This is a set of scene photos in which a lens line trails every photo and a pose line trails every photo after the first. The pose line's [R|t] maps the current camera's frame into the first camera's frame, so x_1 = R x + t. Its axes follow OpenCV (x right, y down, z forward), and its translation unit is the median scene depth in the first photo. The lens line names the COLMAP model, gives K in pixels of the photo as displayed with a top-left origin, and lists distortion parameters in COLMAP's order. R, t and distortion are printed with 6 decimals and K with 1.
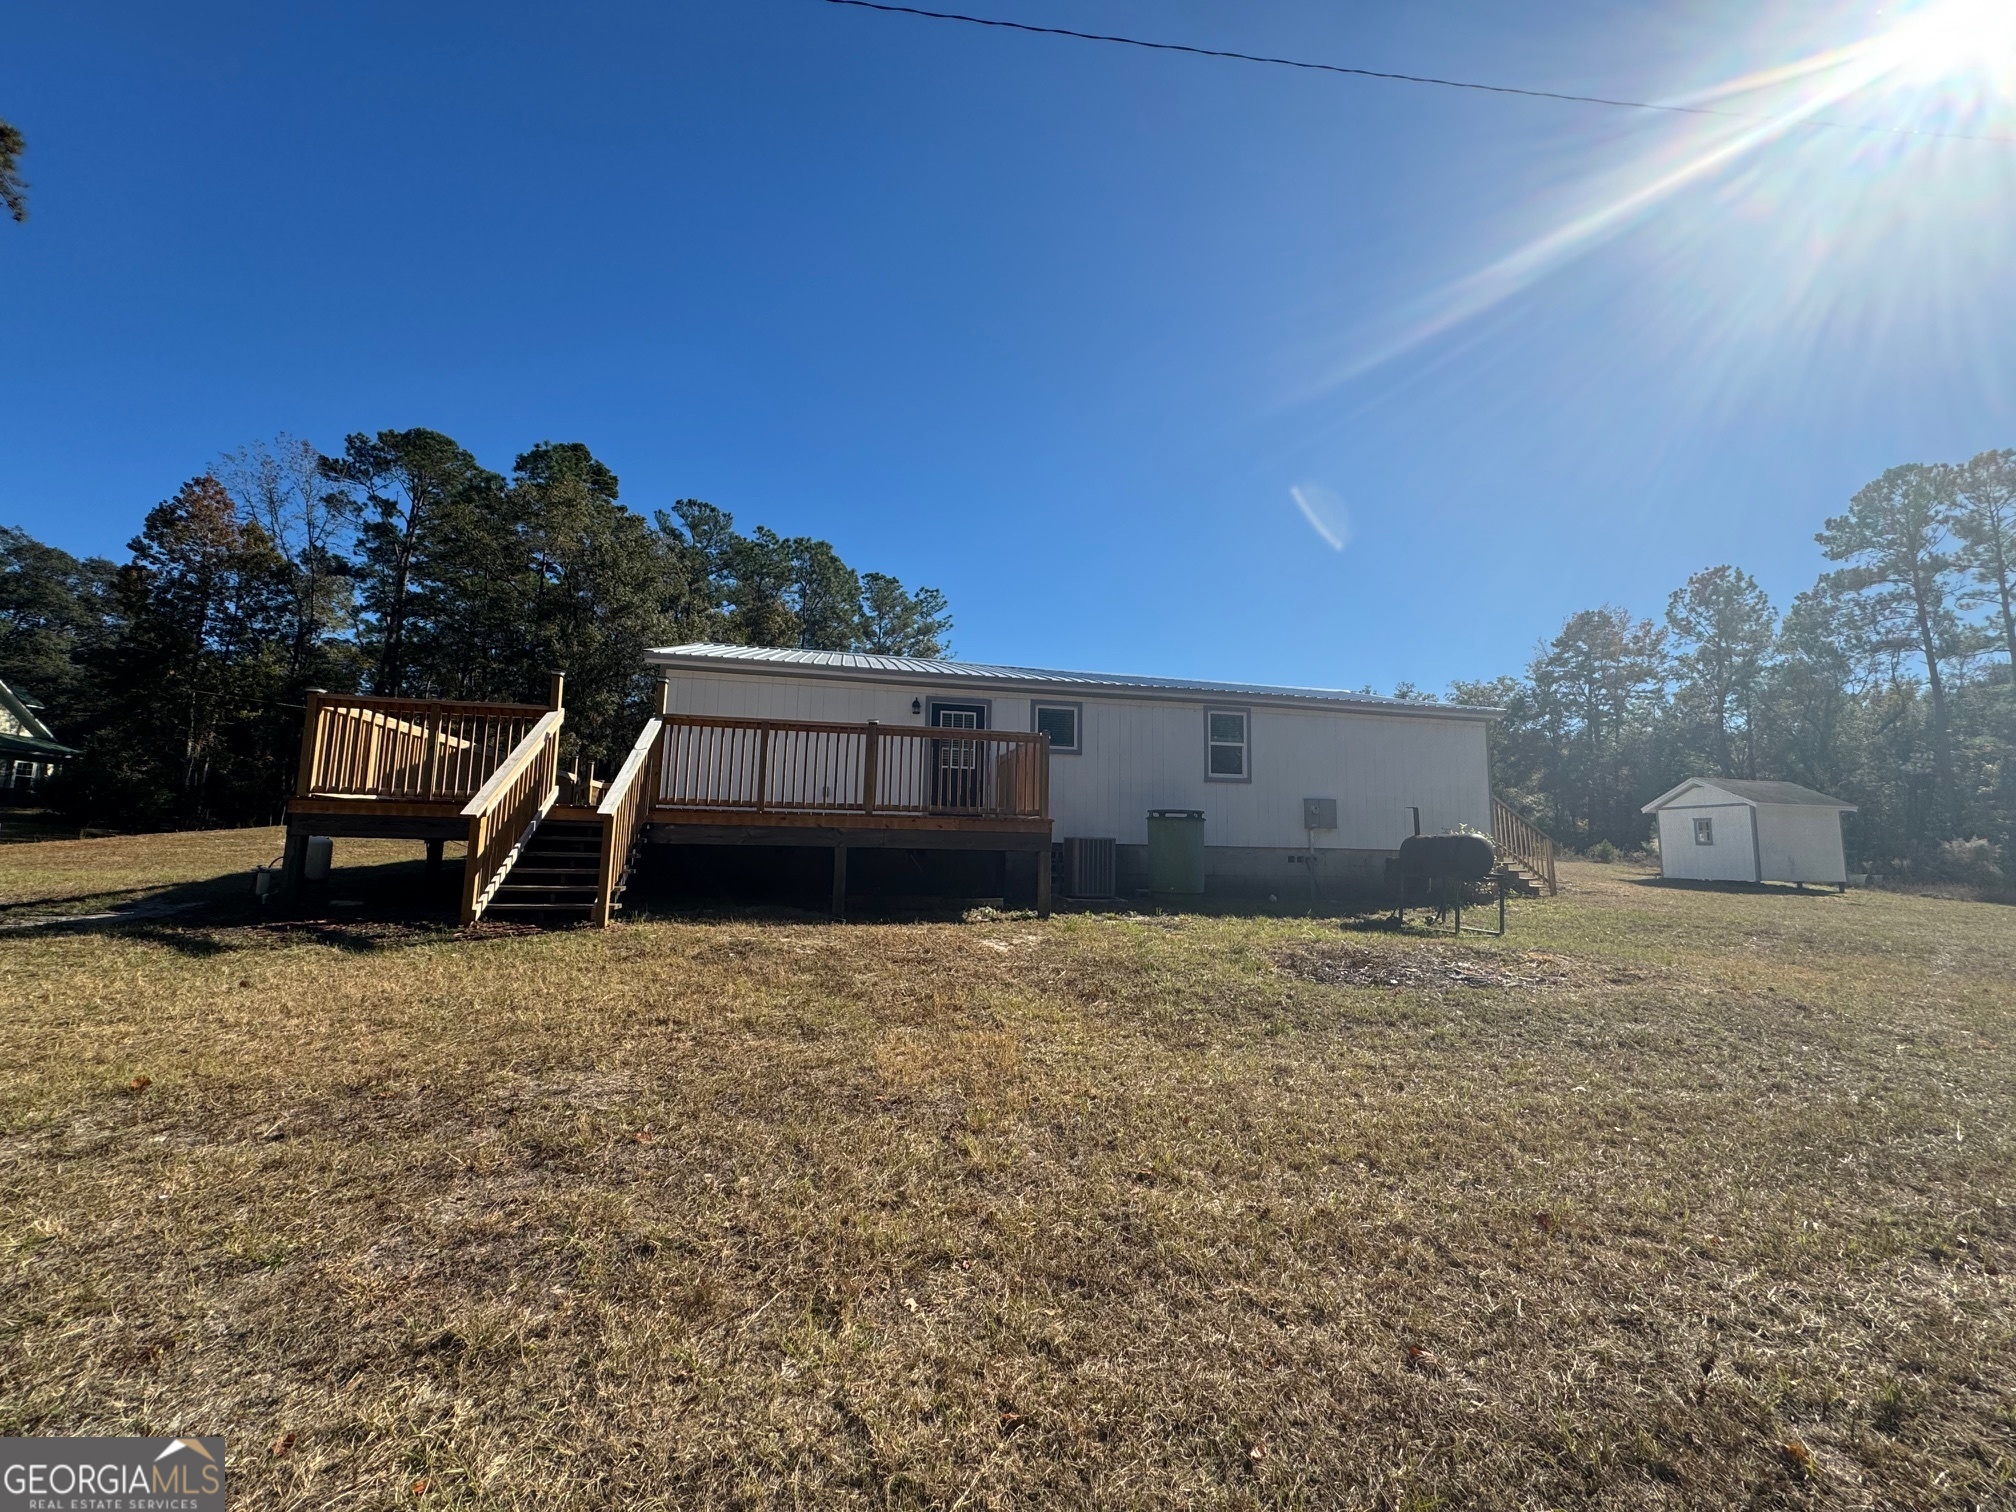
lens RADIAL K [[817.9, 0, 1003.2], [0, 817.9, 752.7], [0, 0, 1]] dist [0.001202, 0.000211]
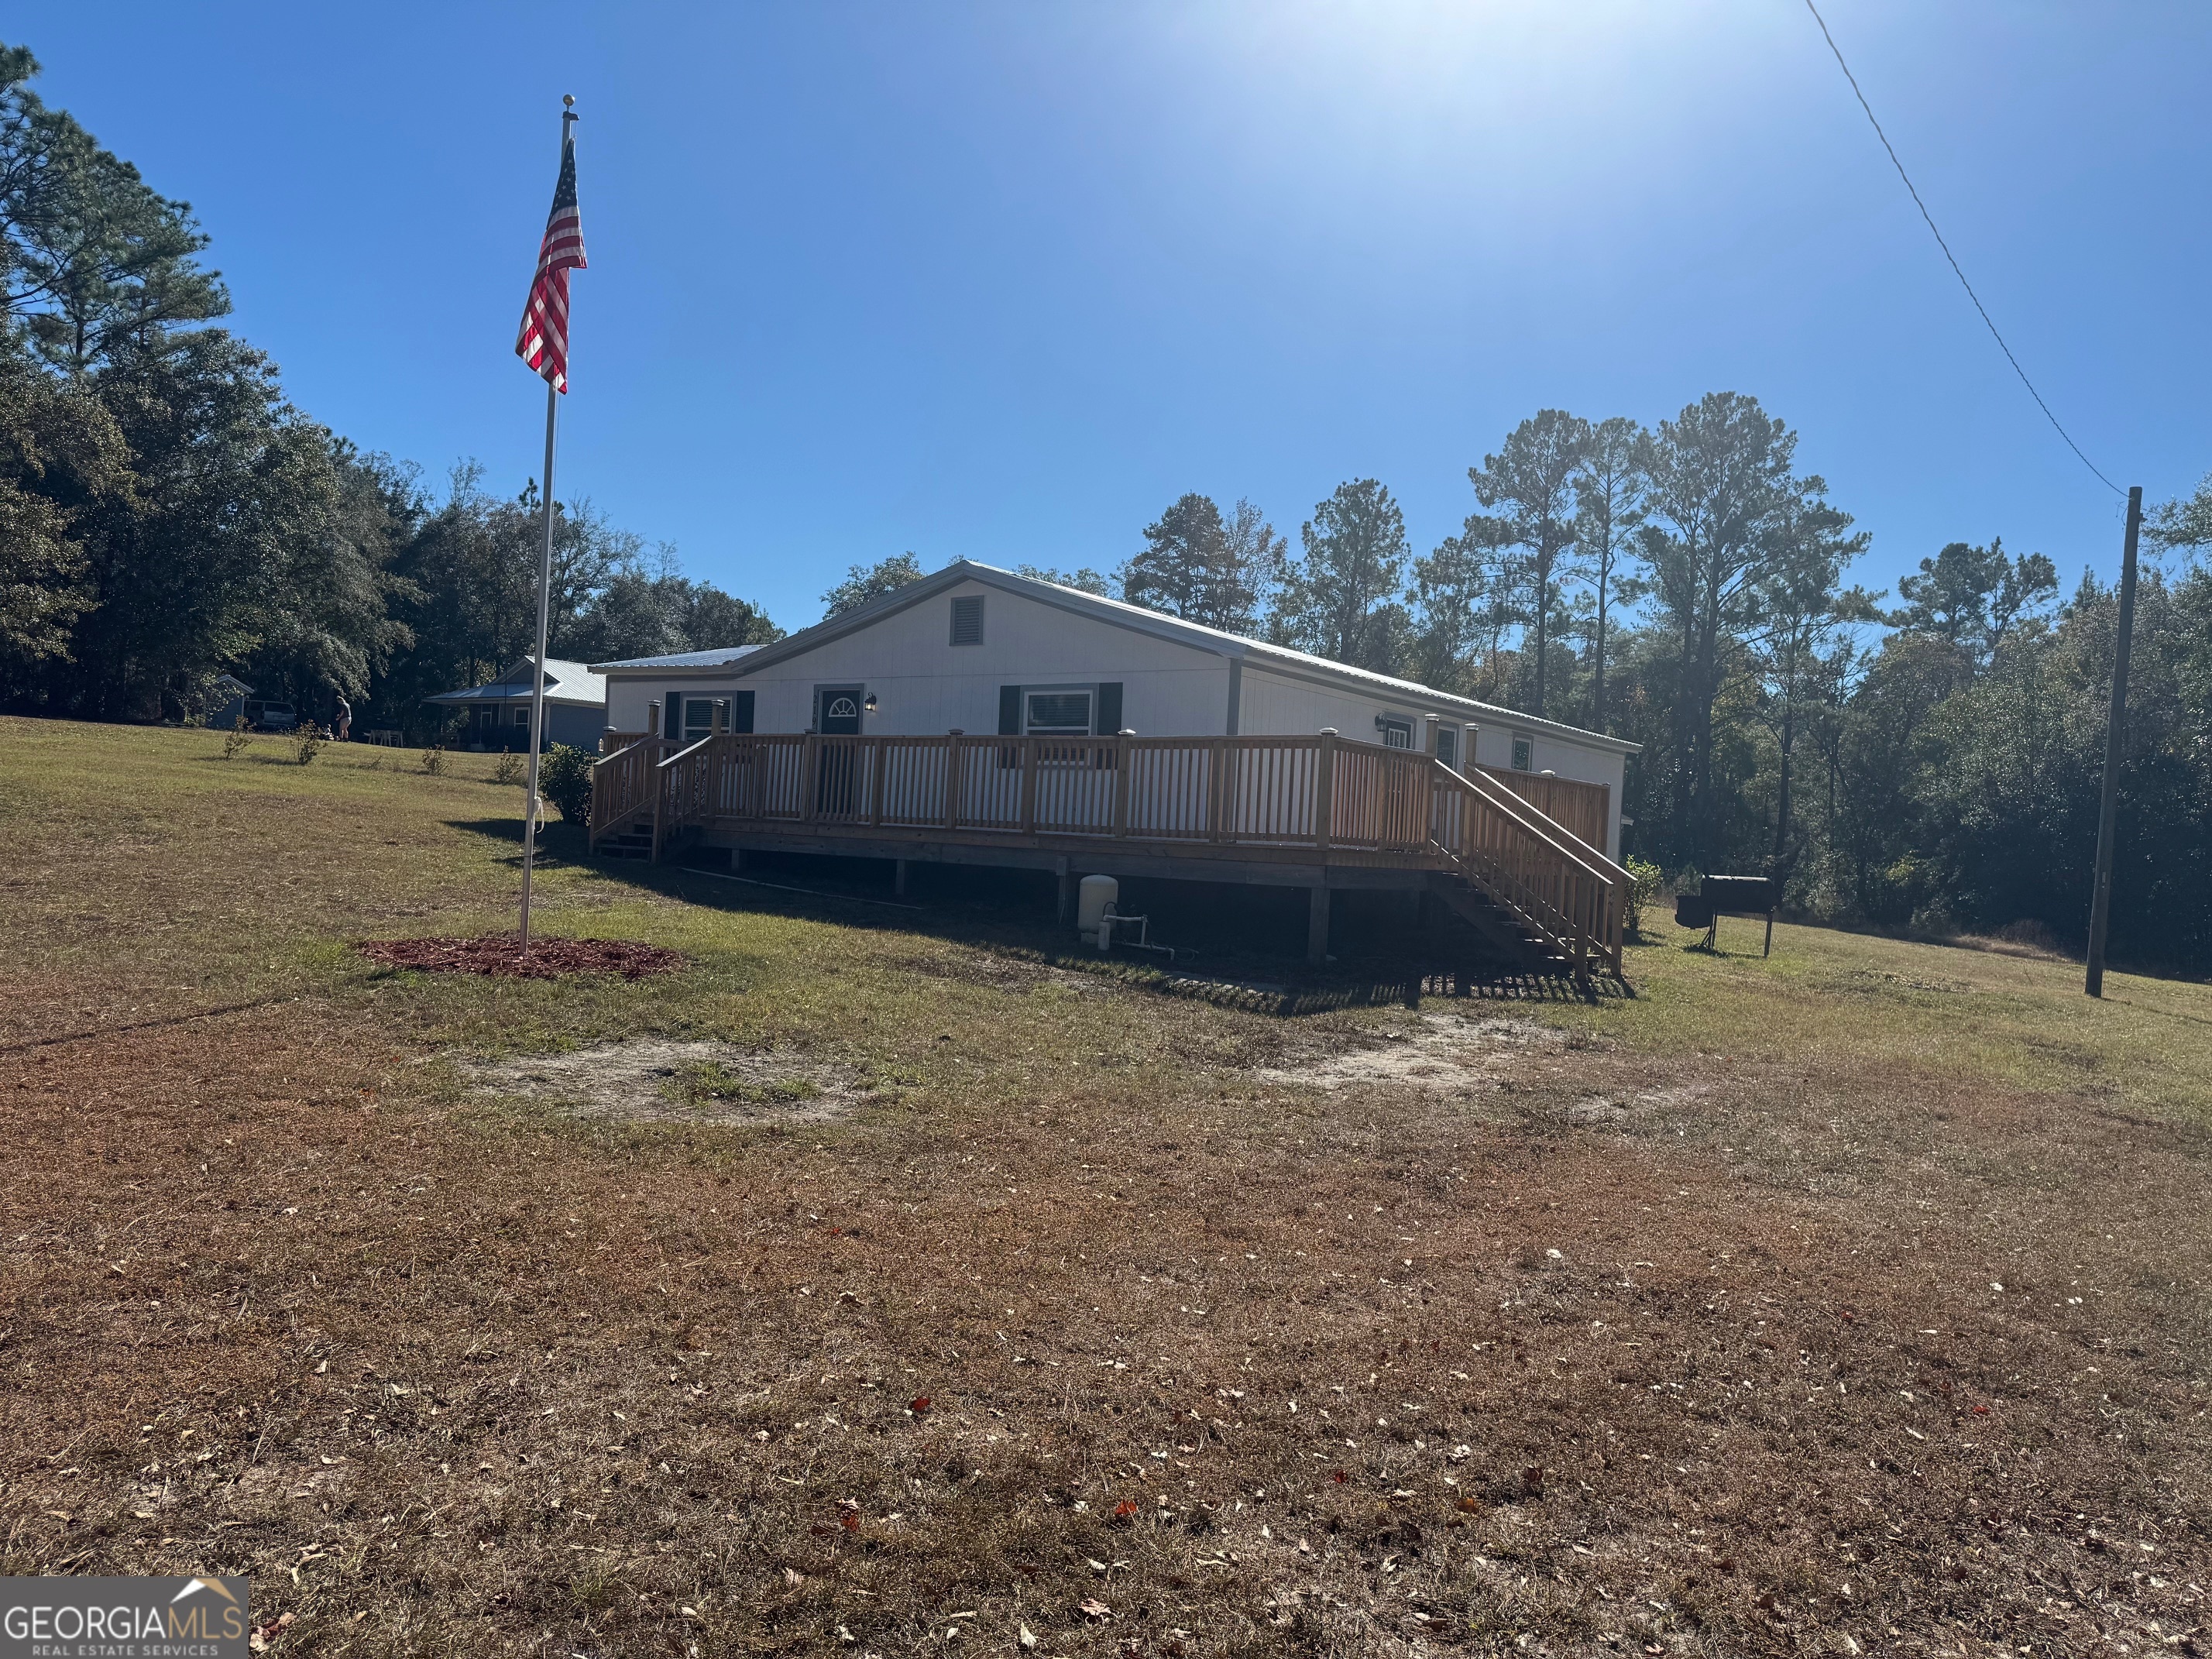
lens RADIAL K [[1543.2, 0, 1174.1], [0, 1543.2, 829.5], [0, 0, 1]] dist [0.094436, 0.000057]
pose [[0.737019, 0.022015, 0.675514, -0.306104], [-0.114462, 0.989098, 0.092649, -0.016446], [-0.666110, -0.145605, 0.731503, -0.010532]]
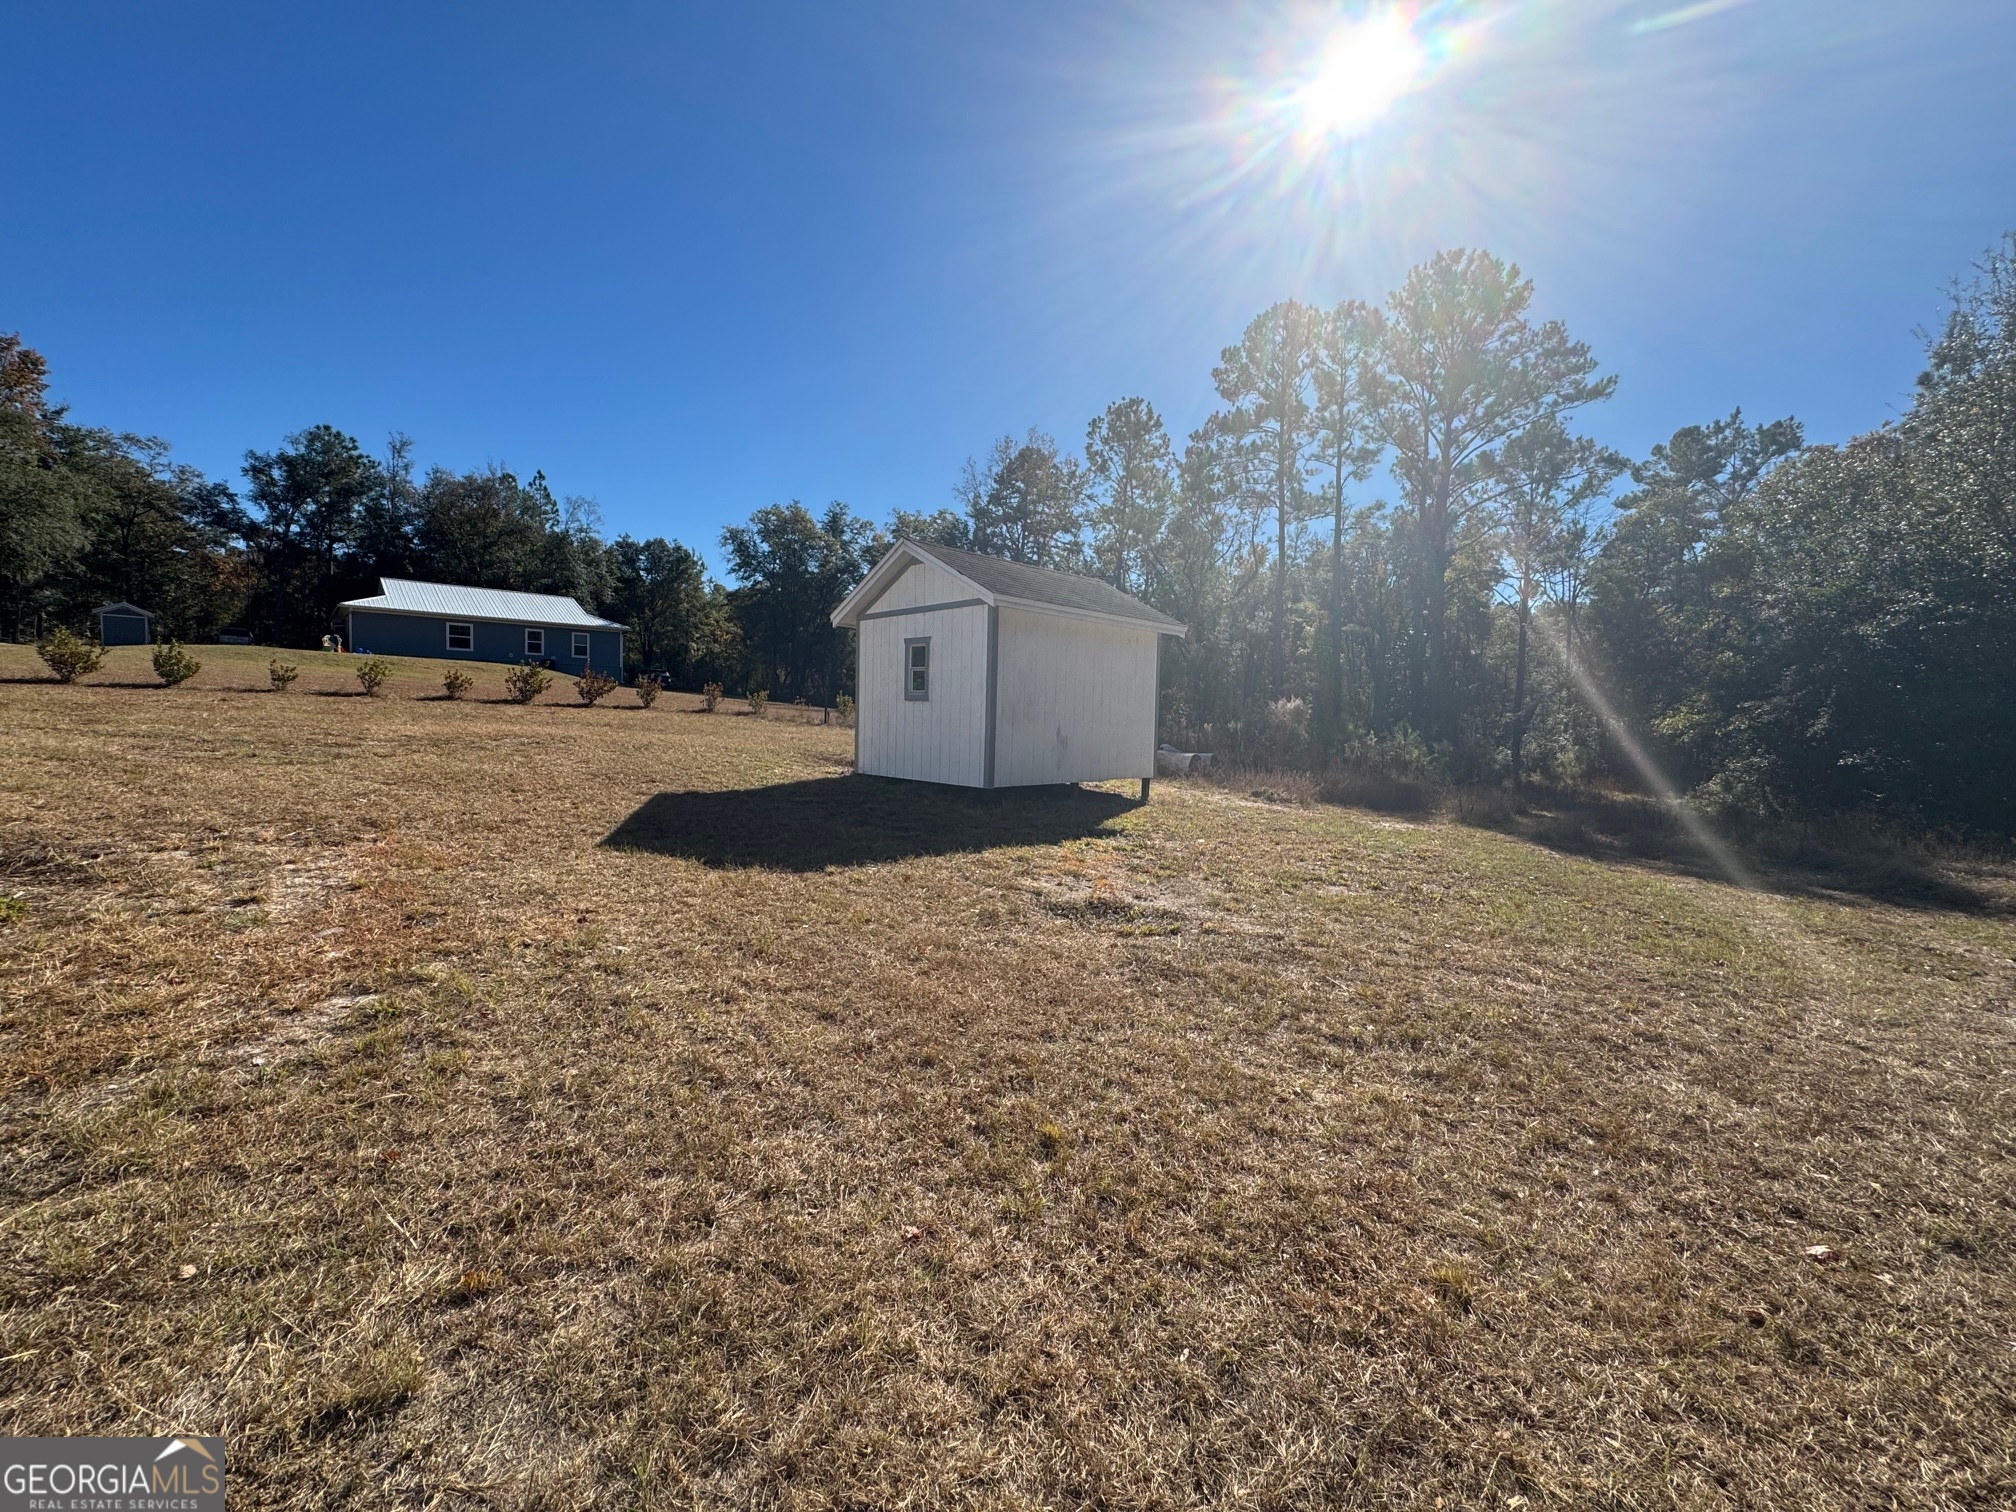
lens RADIAL K [[817.9, 0, 1003.2], [0, 817.9, 752.7], [0, 0, 1]] dist [0.001202, 0.000211]
pose [[0.852712, -0.020458, 0.521980, 0.321316], [-0.073409, 0.984624, 0.158514, 0.032819], [-0.517197, -0.173485, 0.838099, 0.293964]]
